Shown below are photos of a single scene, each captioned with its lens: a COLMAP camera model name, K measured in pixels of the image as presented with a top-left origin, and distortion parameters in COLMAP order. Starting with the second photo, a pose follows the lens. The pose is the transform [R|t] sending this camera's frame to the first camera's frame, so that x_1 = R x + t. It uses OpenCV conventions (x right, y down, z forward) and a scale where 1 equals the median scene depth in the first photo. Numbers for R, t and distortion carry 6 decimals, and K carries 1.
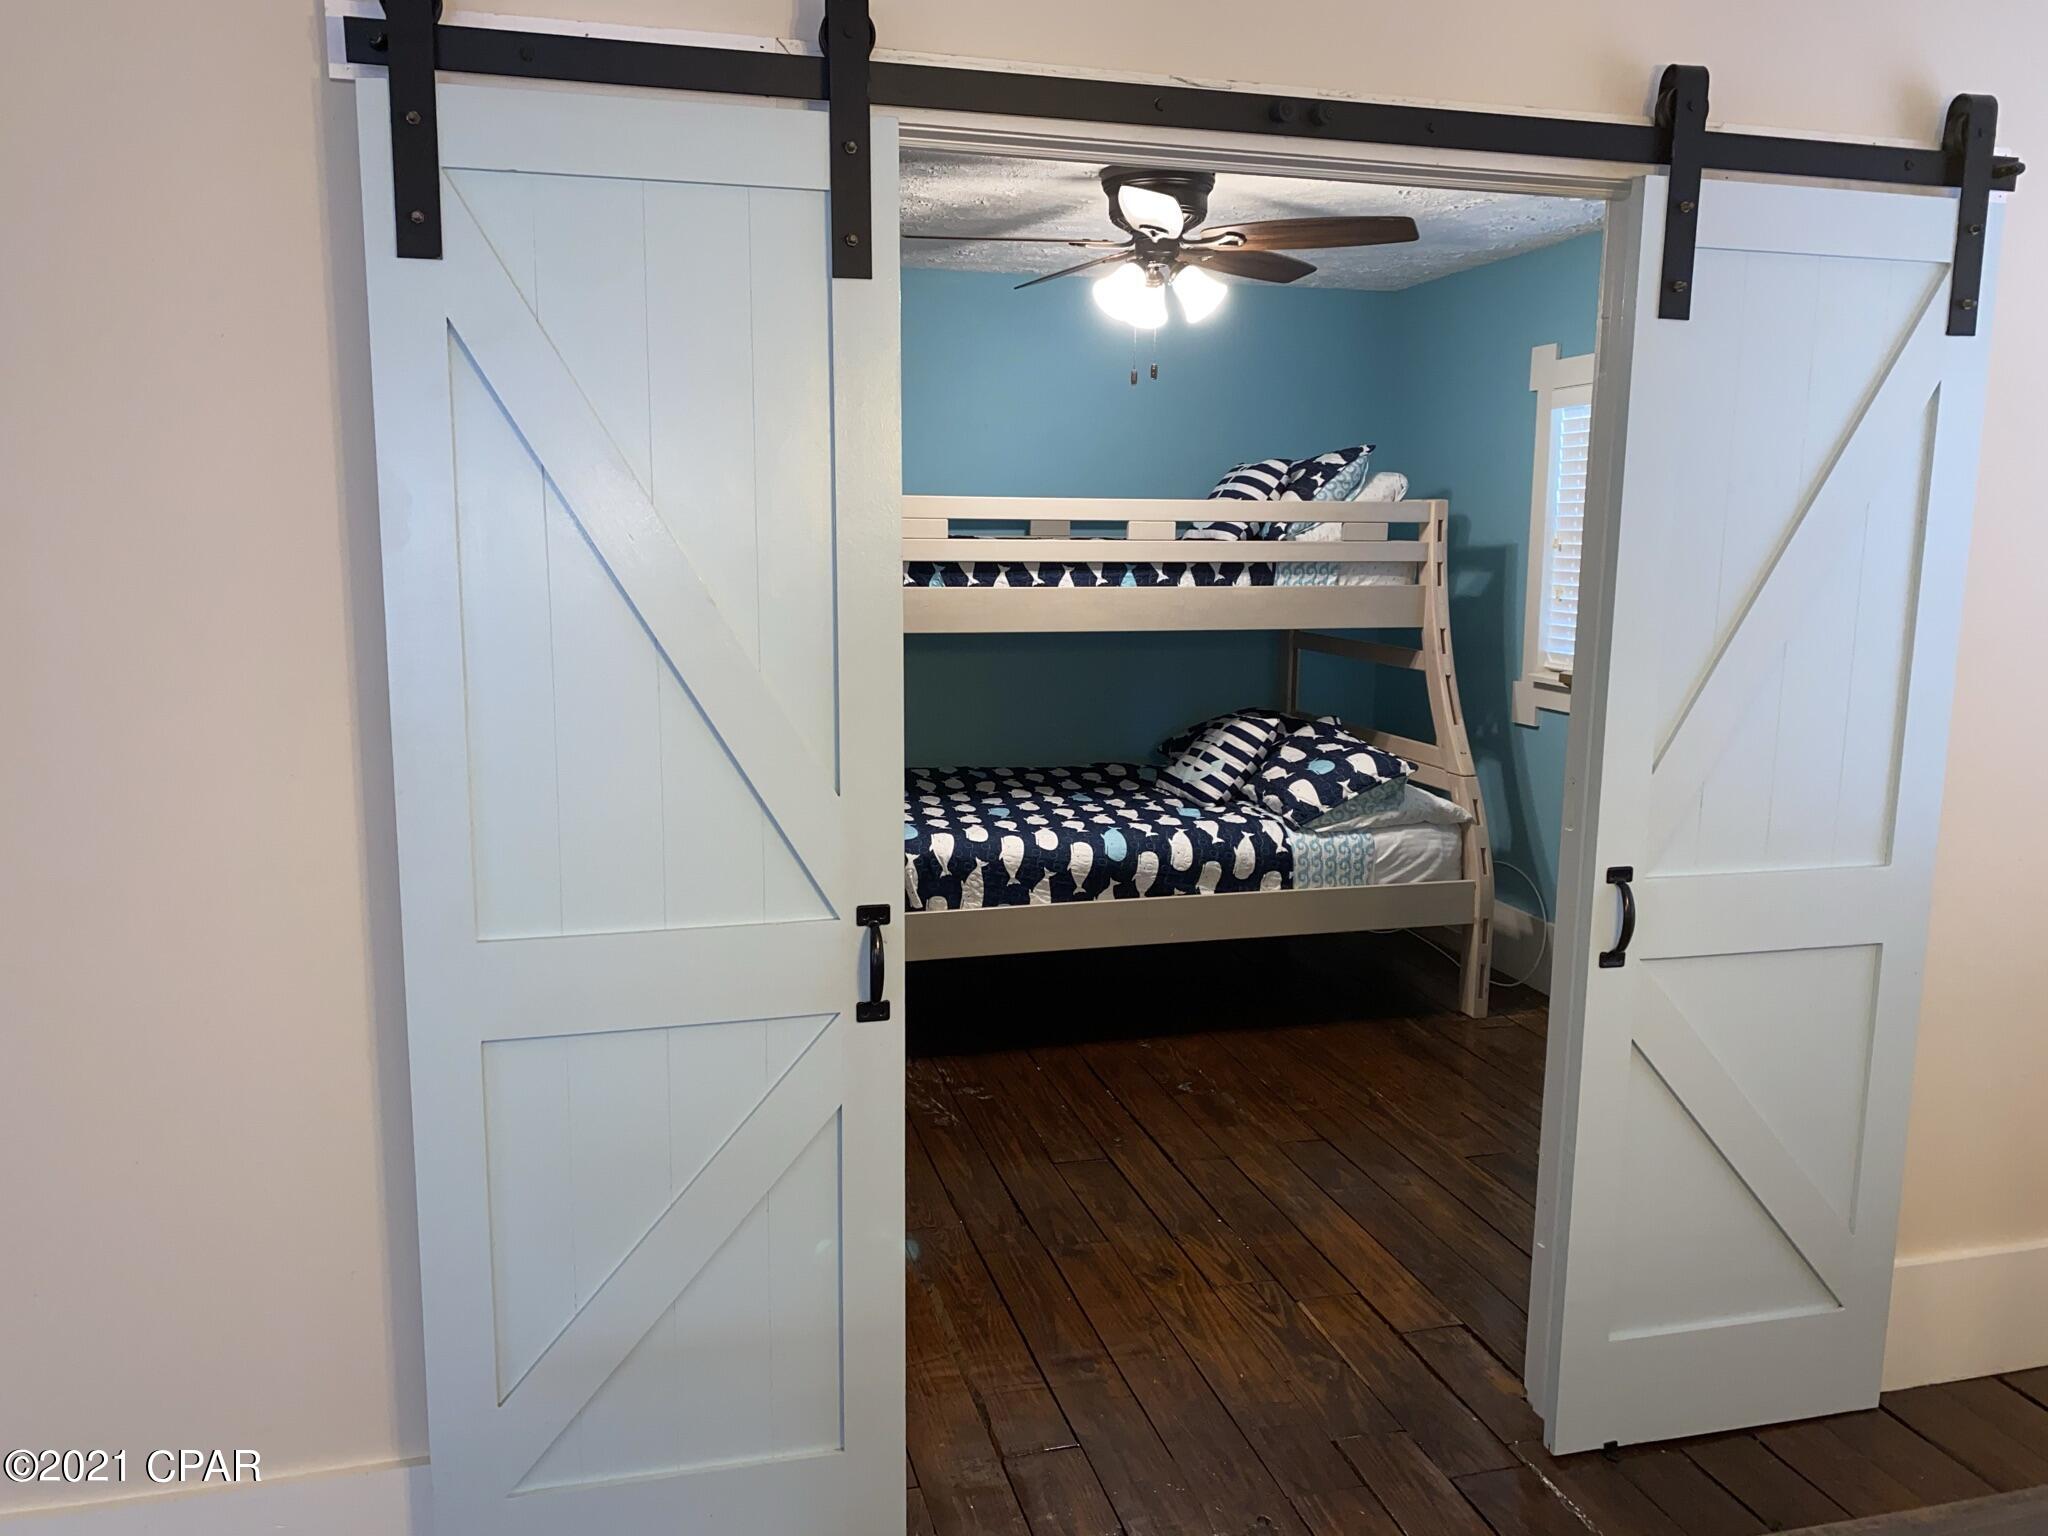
lens RADIAL K [[1606.3, 0, 1024.0], [0, 1606.3, 768.0], [0, 0, 1]] dist [0.179786, -0.258821]
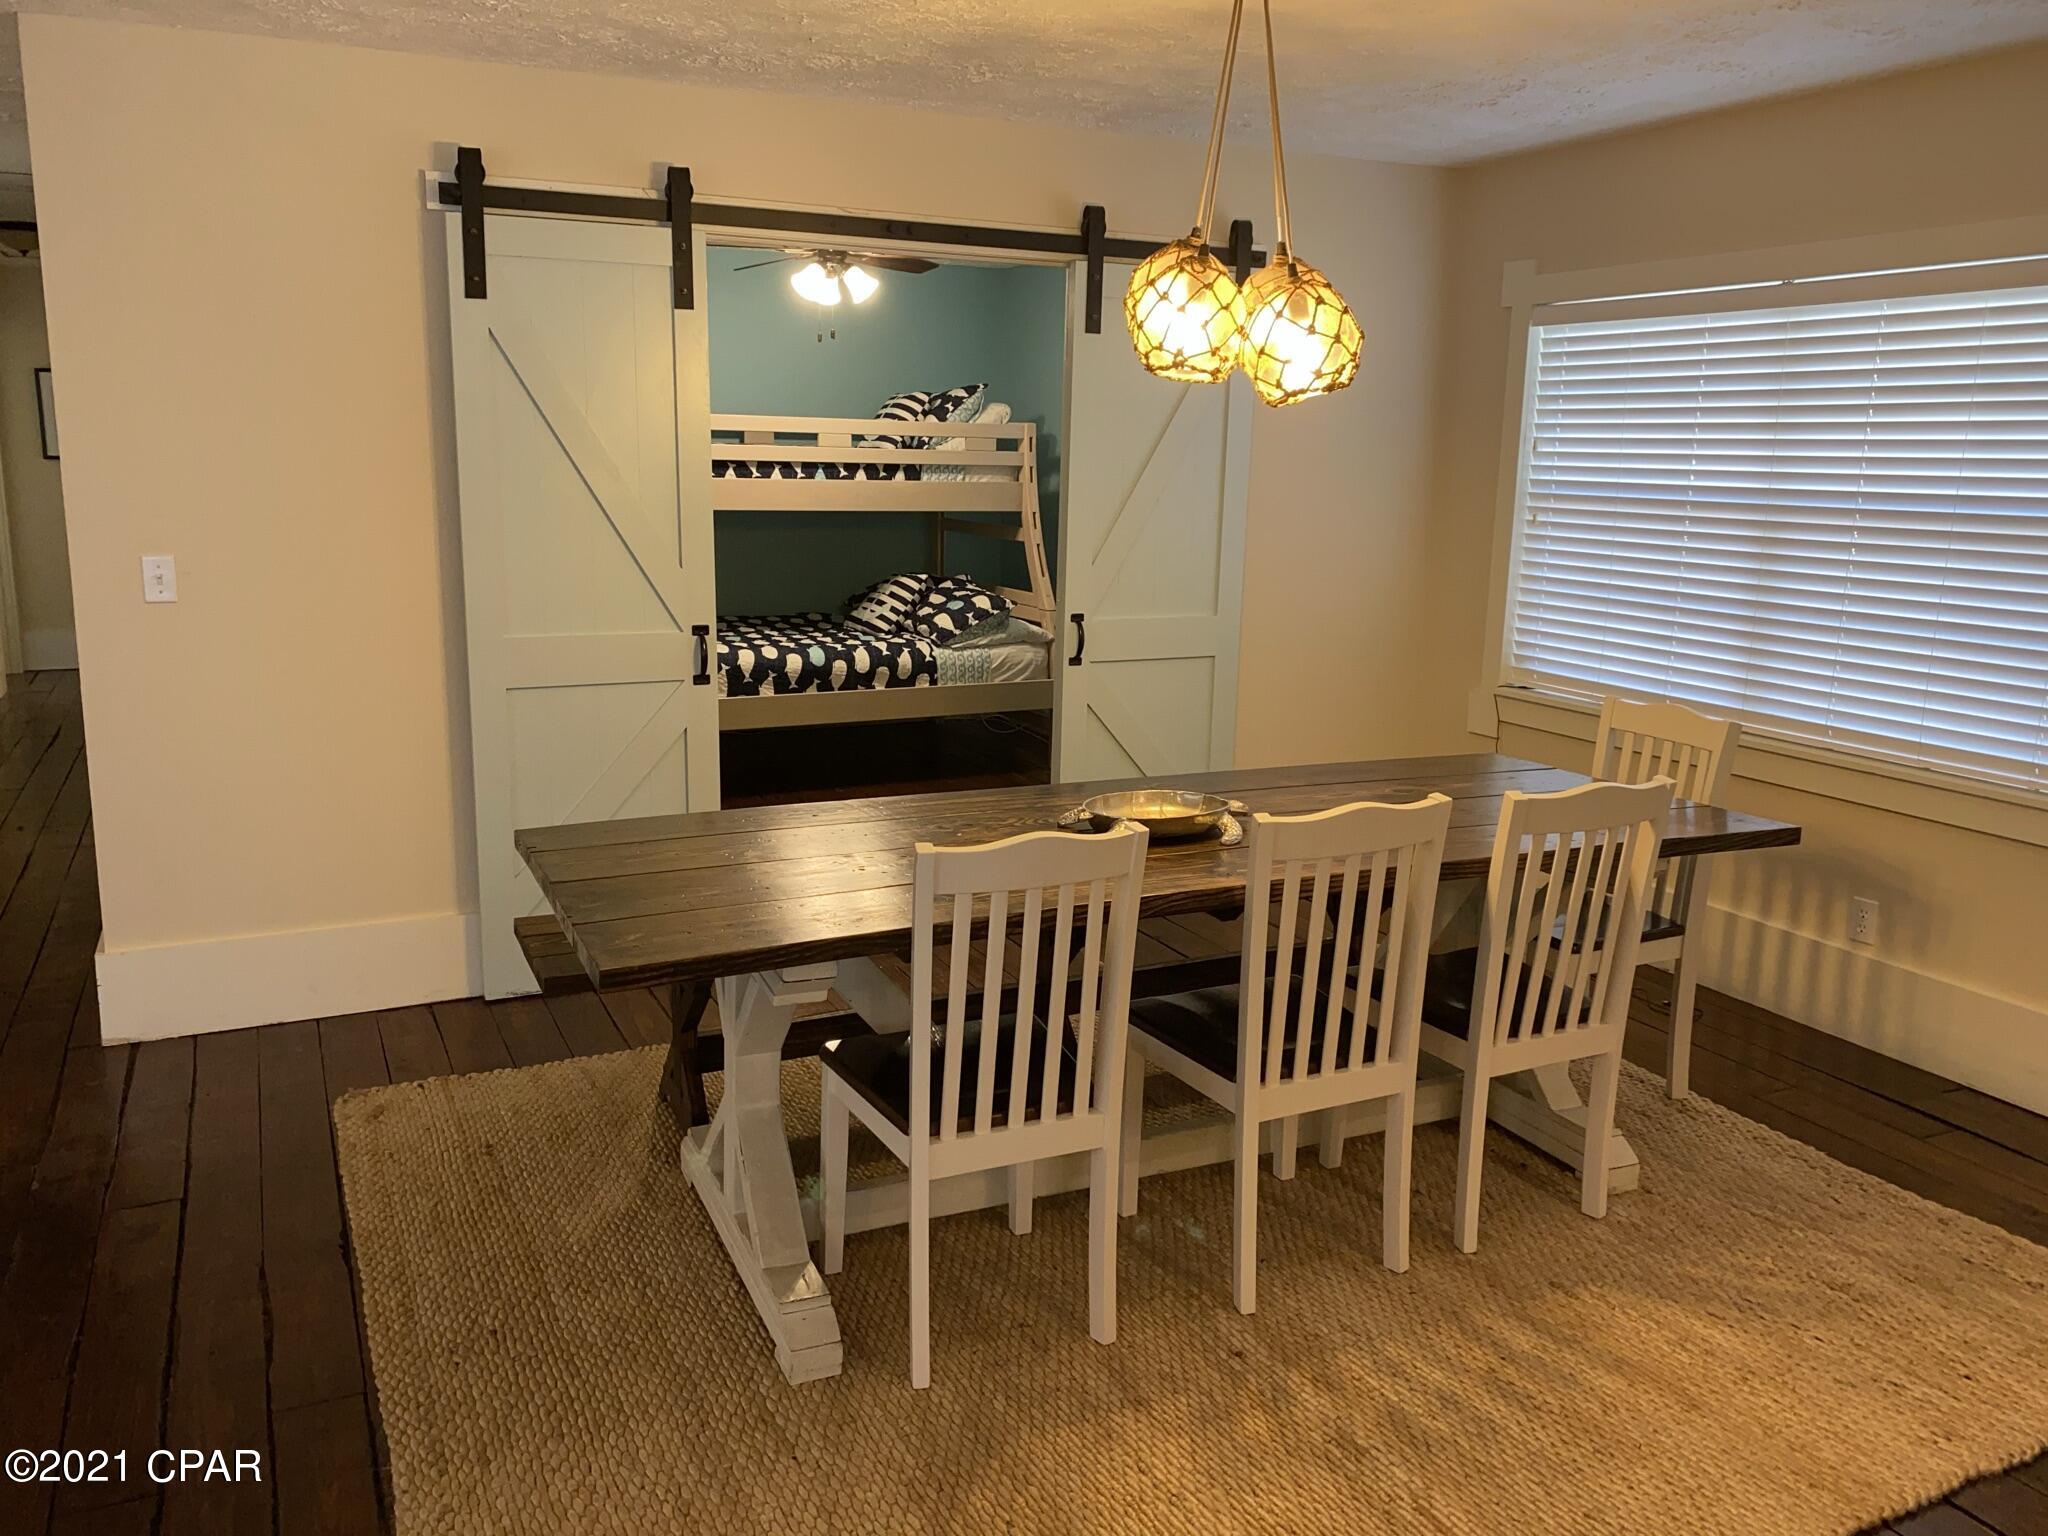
lens RADIAL K [[1606.3, 0, 1024.0], [0, 1606.3, 768.0], [0, 0, 1]] dist [0.179786, -0.258821]
pose [[0.981323, -0.028779, 0.190205, -0.038983], [0.019517, 0.998539, 0.050392, 0.075491], [-0.191377, -0.045739, 0.980450, -0.465111]]
